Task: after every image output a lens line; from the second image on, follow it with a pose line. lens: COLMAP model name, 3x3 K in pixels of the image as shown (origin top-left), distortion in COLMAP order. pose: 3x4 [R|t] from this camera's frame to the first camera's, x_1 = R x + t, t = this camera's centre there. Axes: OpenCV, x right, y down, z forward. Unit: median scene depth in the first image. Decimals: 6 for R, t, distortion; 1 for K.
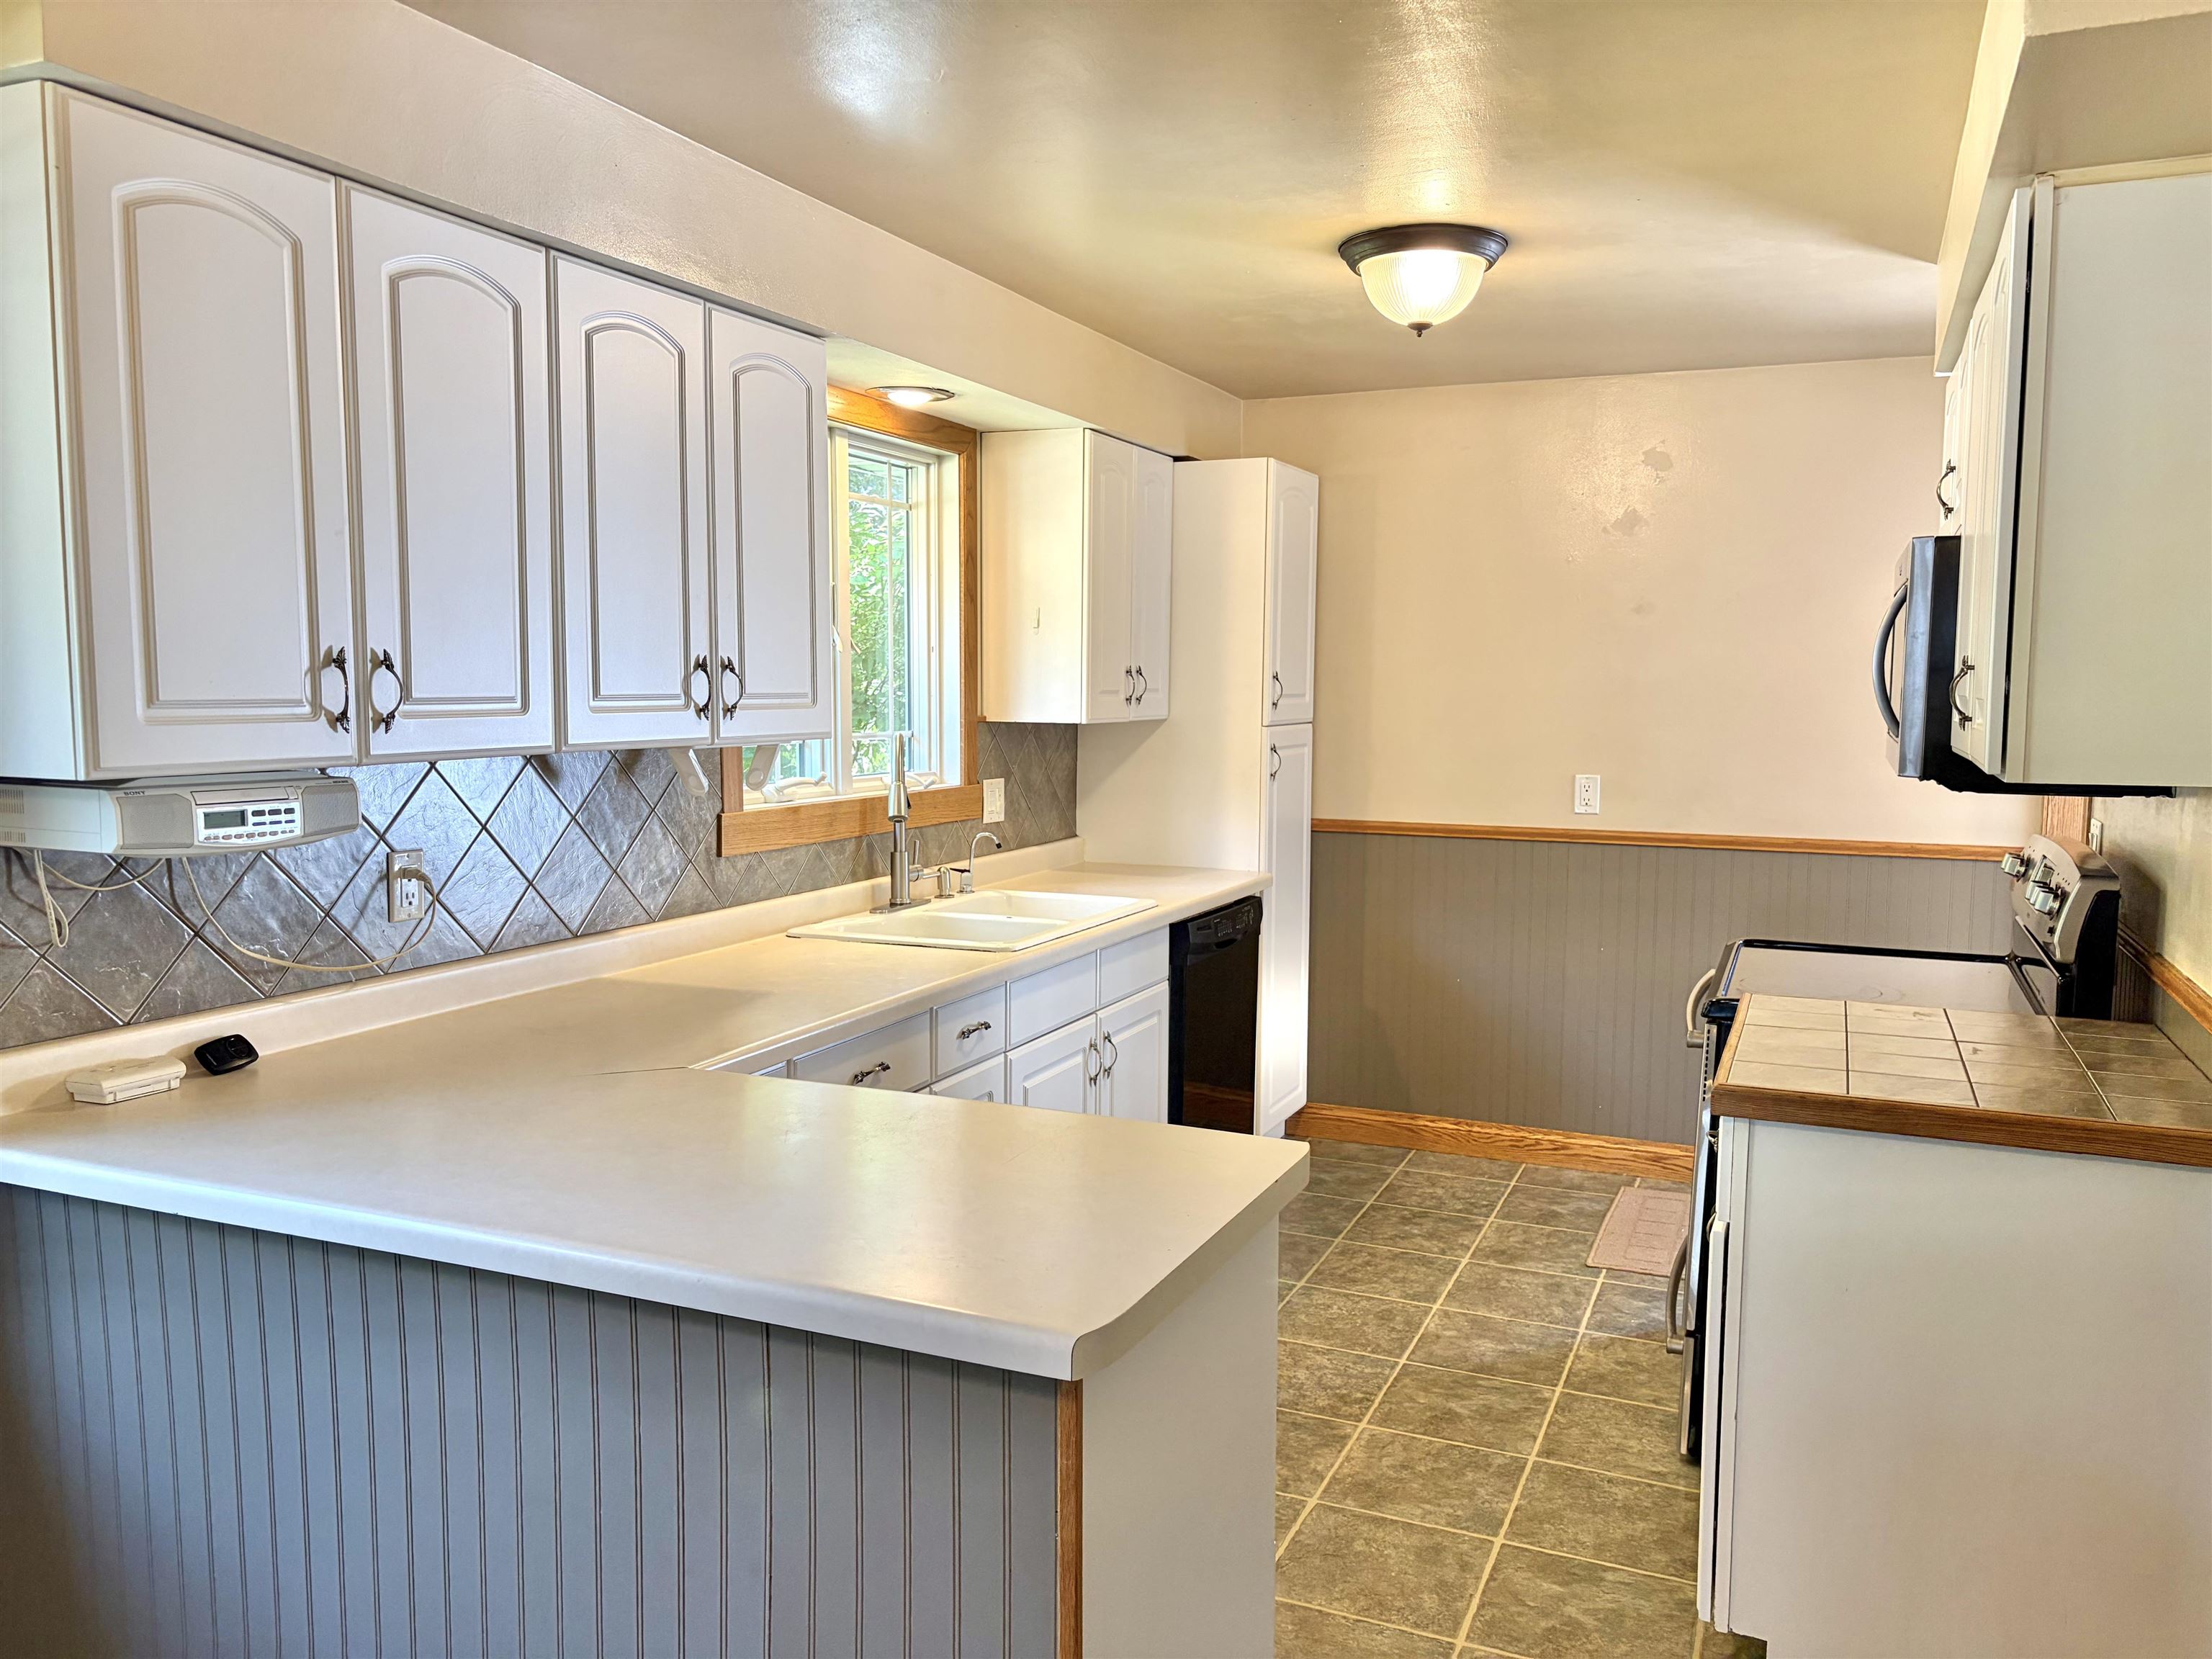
lens RADIAL K [[1679.0, 0, 1077.6], [0, 1679.0, 840.2], [0, 0, 1]] dist [0.059757, -0.077617]
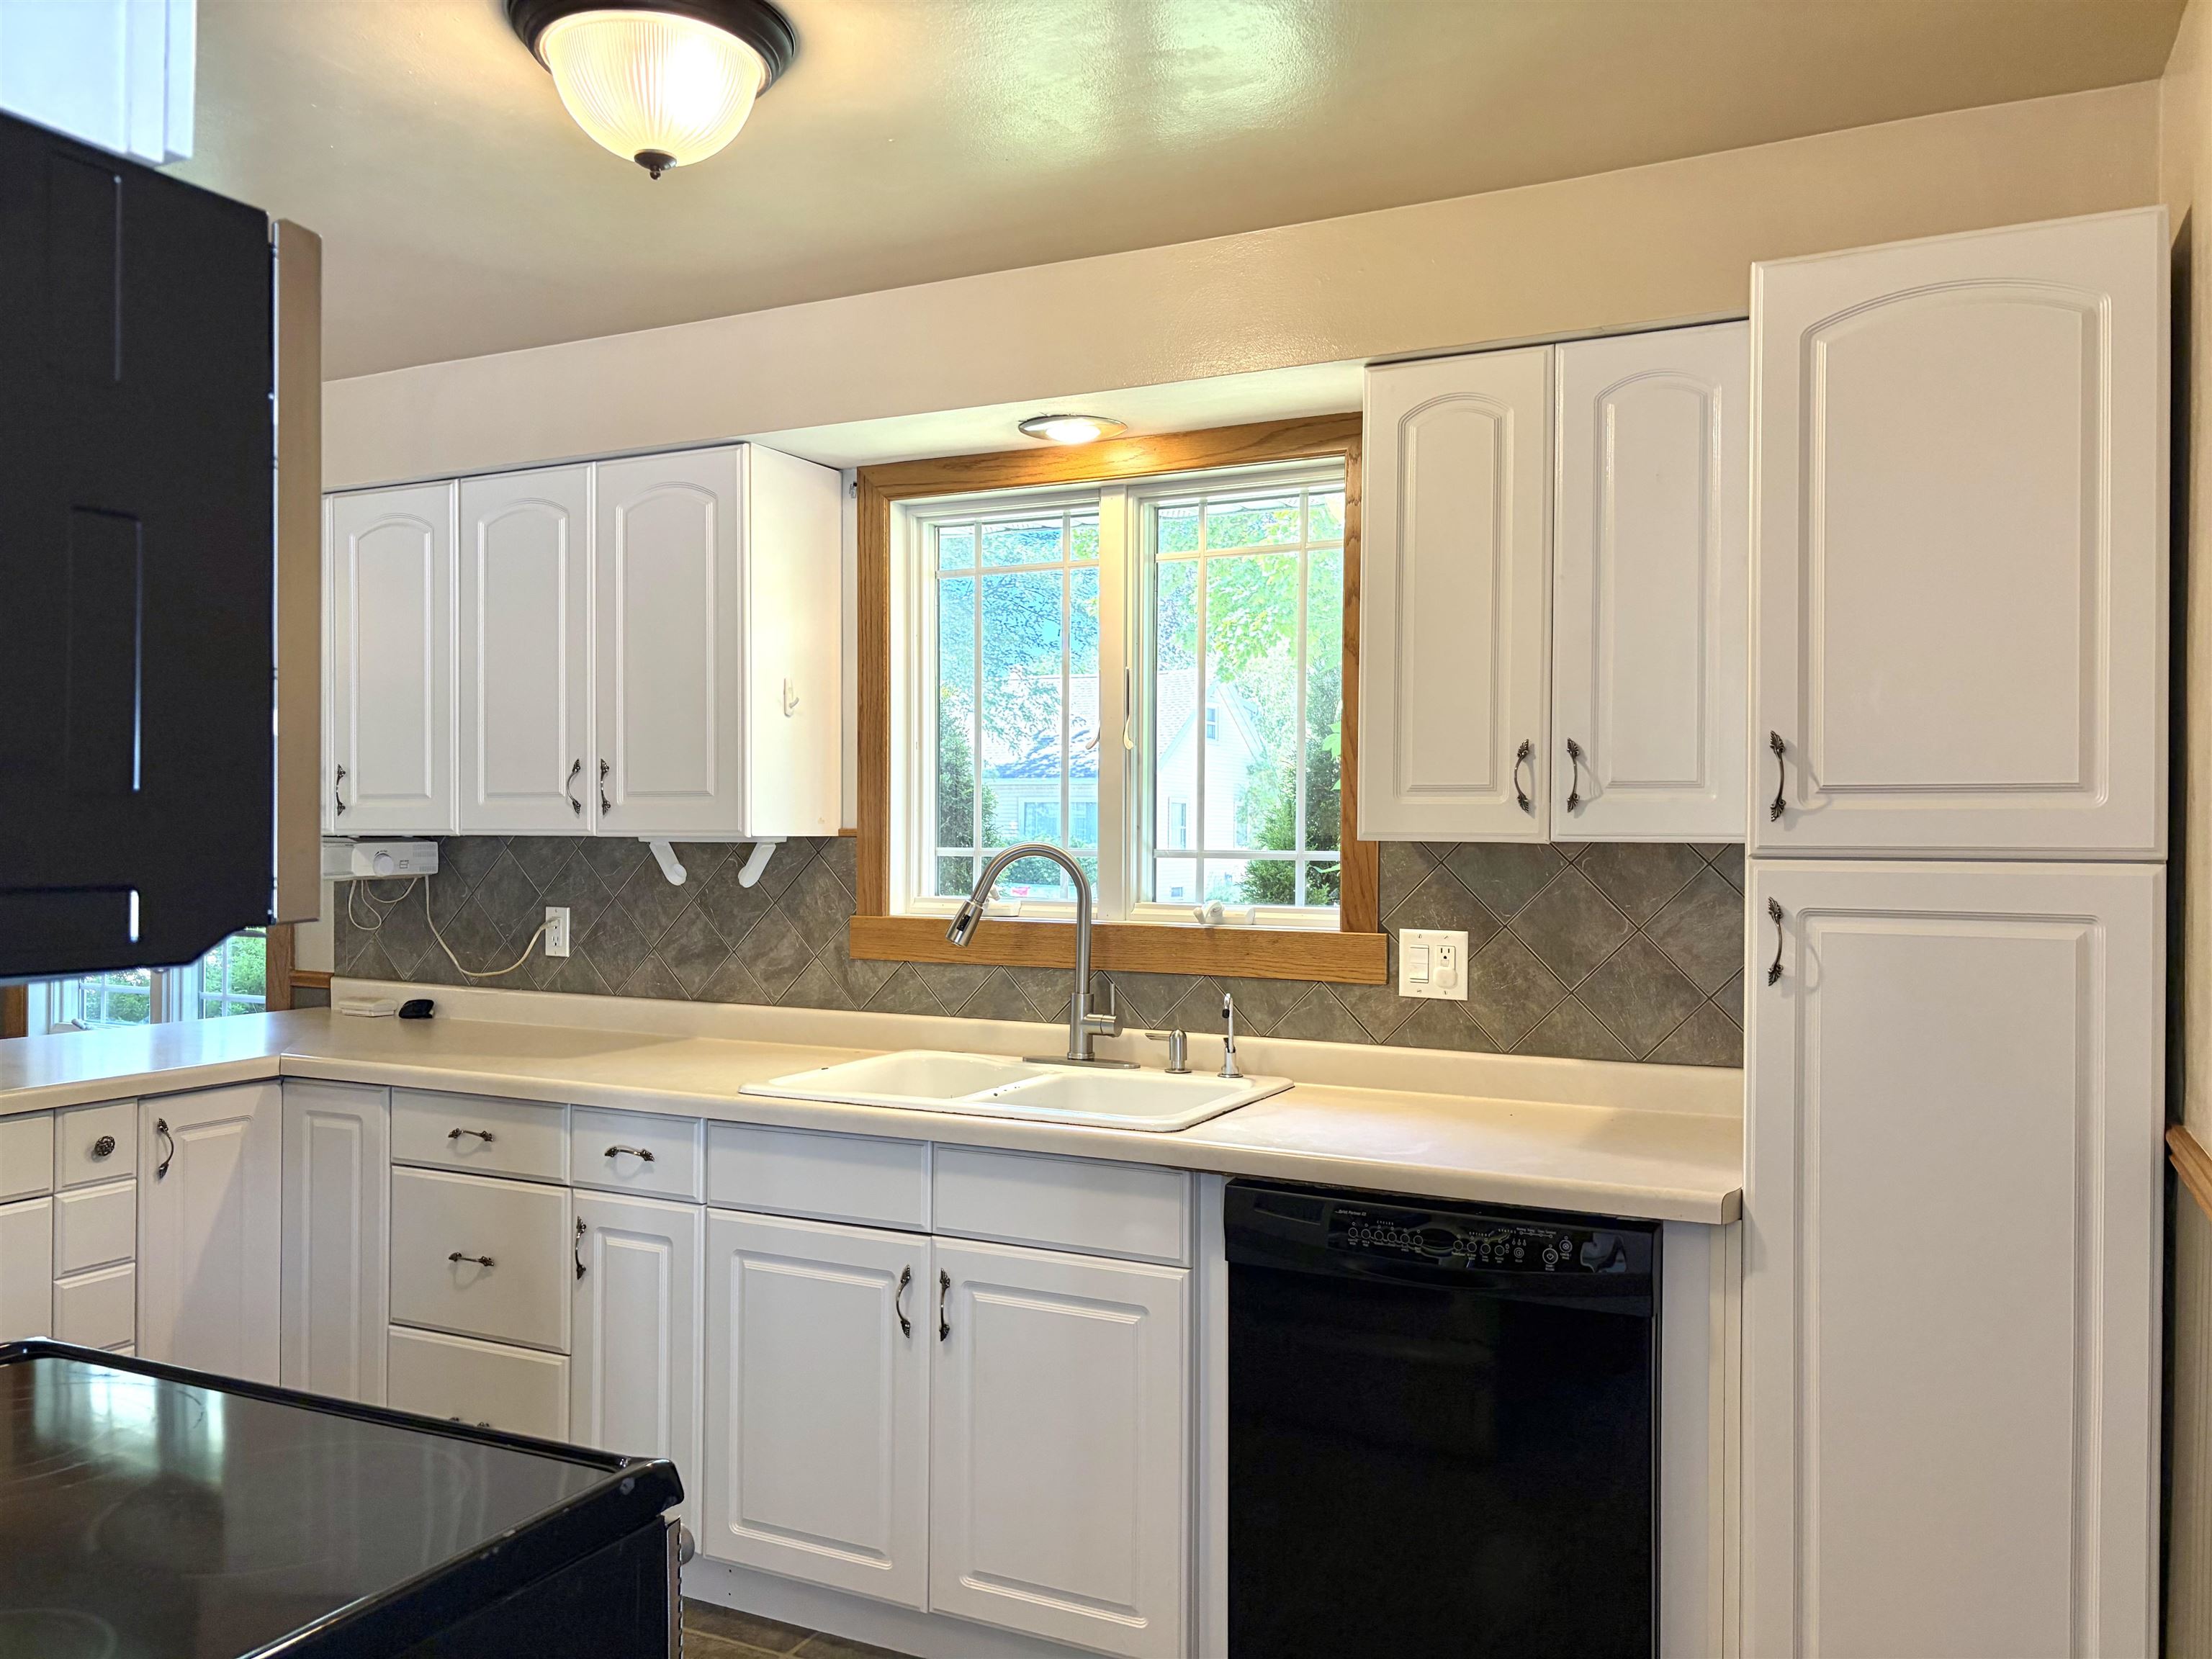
lens RADIAL K [[1679.0, 0, 1126.7], [0, 1679.0, 850.5], [0, 0, 1]] dist [0.059757, -0.077617]
pose [[-0.029910, 0.004469, -0.999543, 1.140825], [-0.103941, 0.994555, 0.007557, -0.113718], [0.994134, 0.104119, -0.029283, 1.718392]]
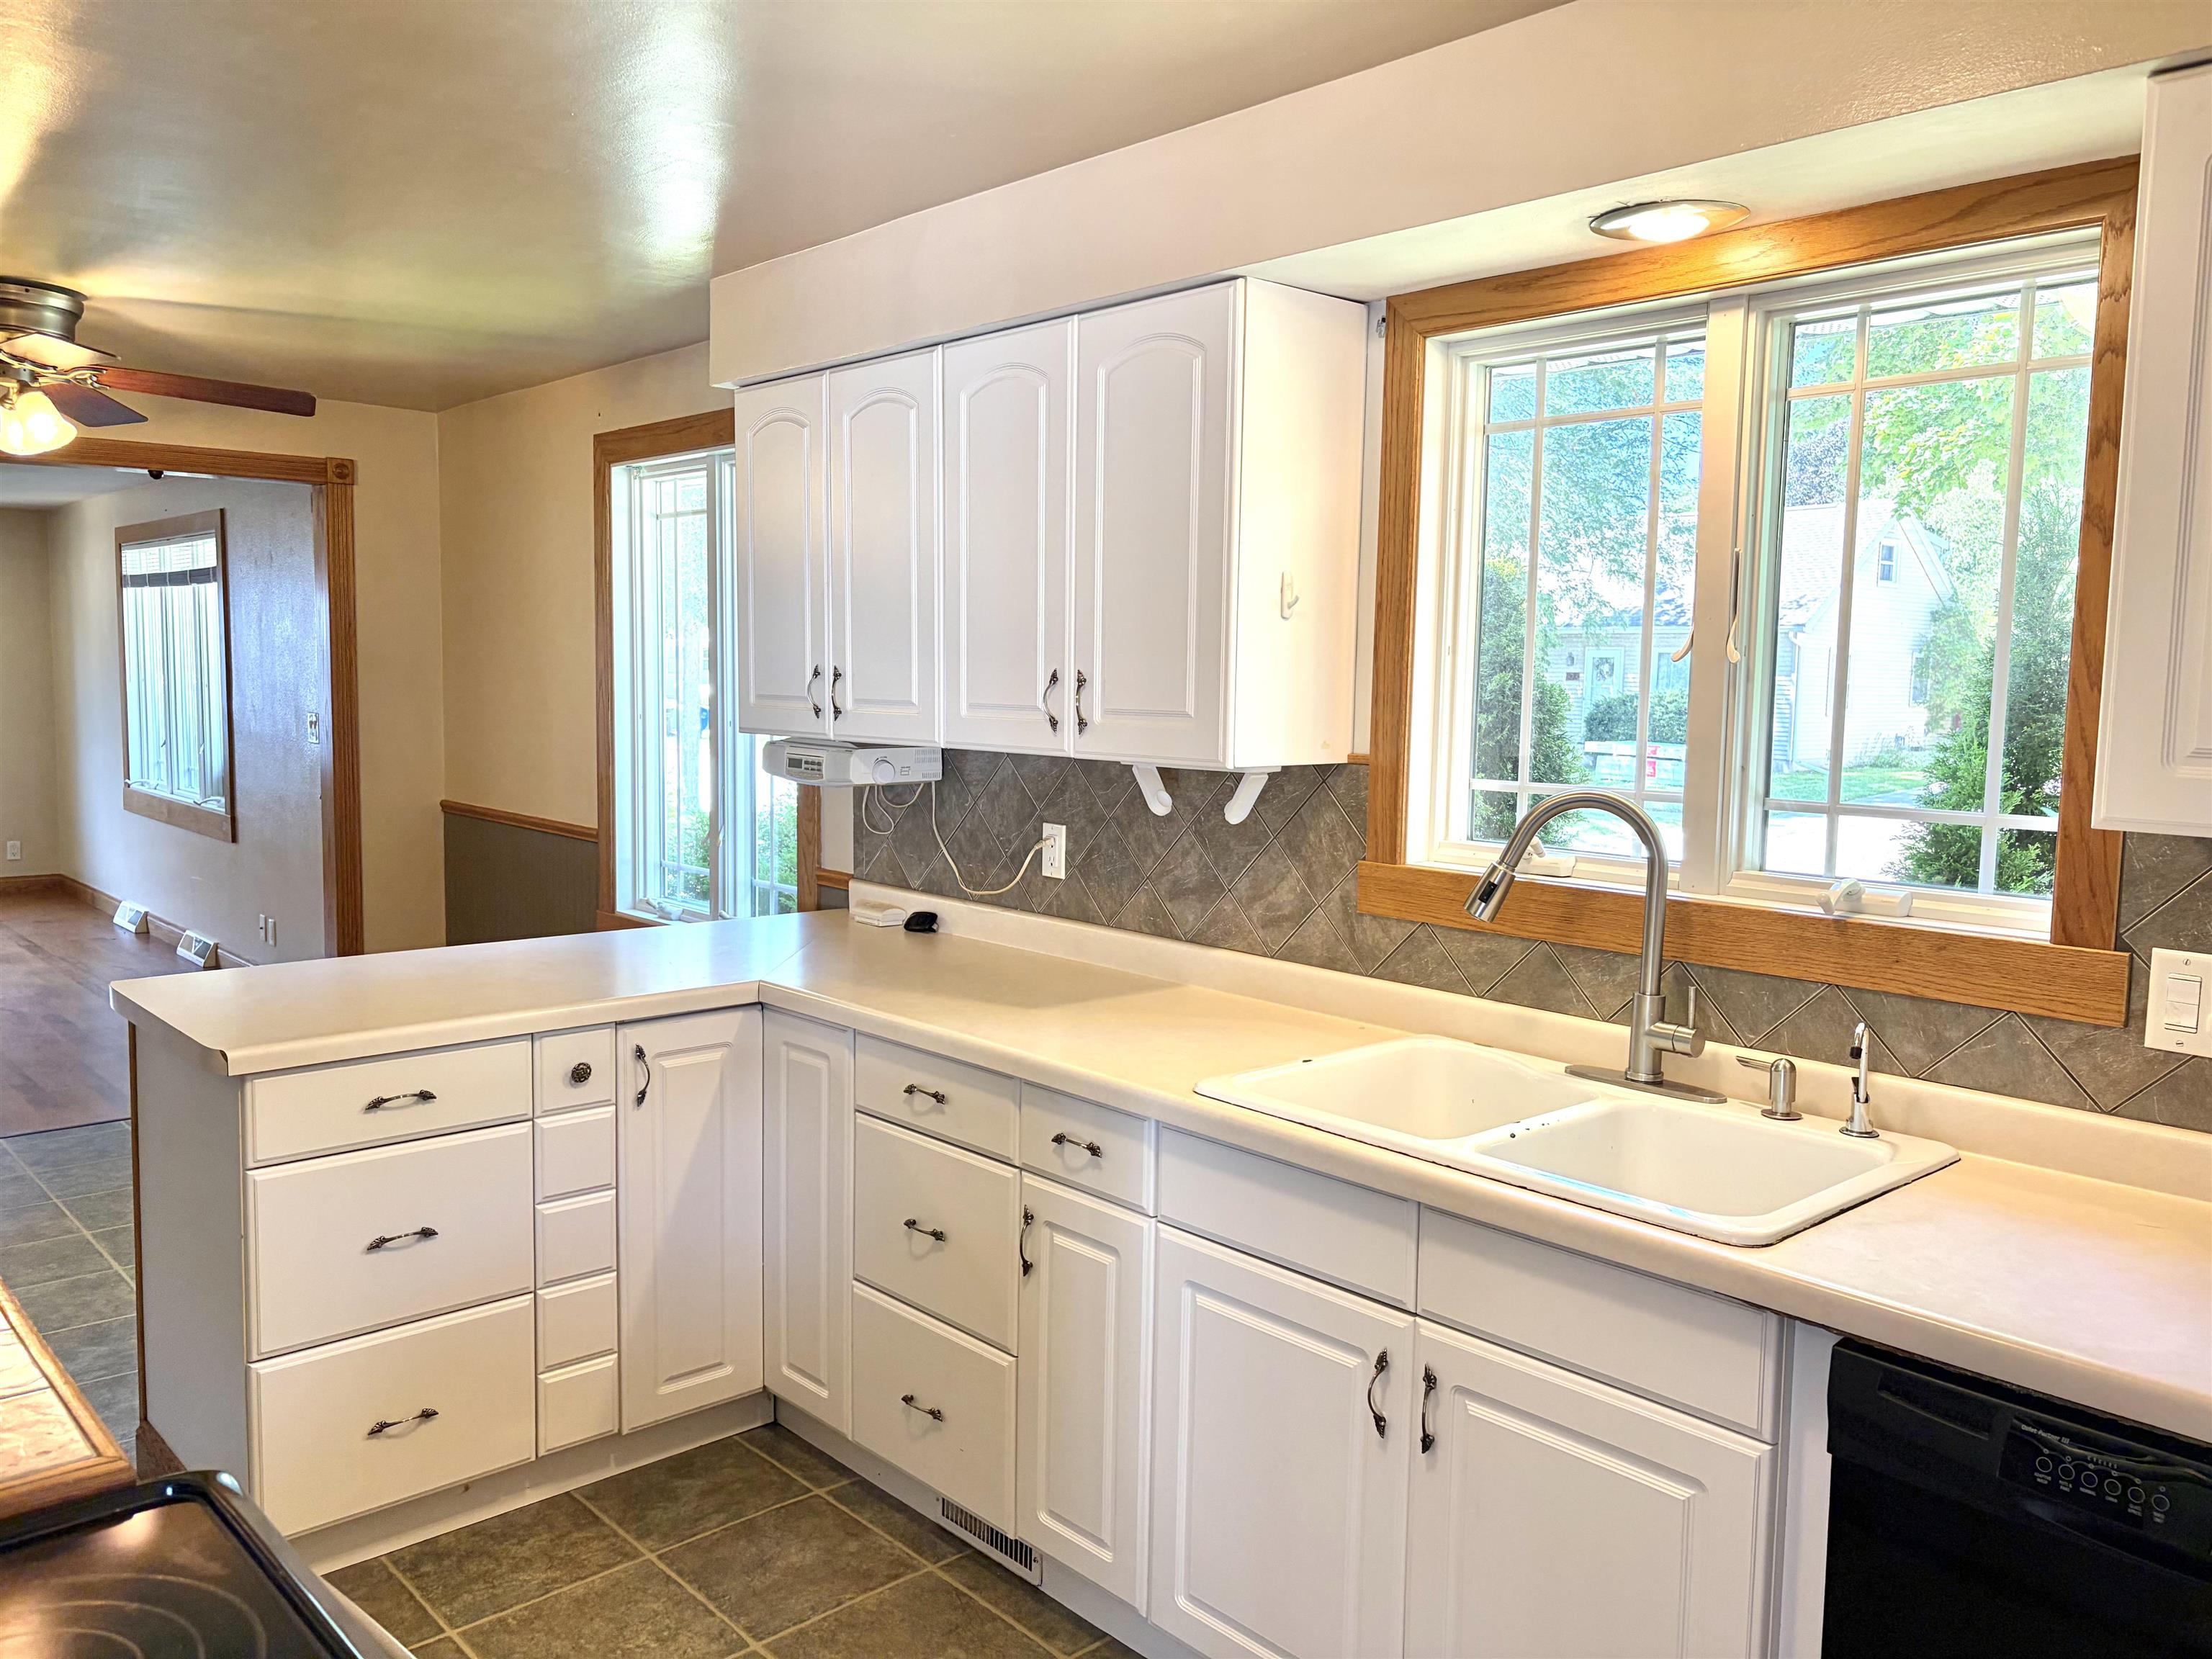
lens RADIAL K [[1679.0, 0, 1097.4], [0, 1679.0, 833.7], [0, 0, 1]] dist [0.059757, -0.077617]
pose [[-0.400717, 0.077017, -0.912959, 0.852993], [-0.109186, 0.985345, 0.131048, -0.176395], [0.909673, 0.152195, -0.386435, 1.731695]]
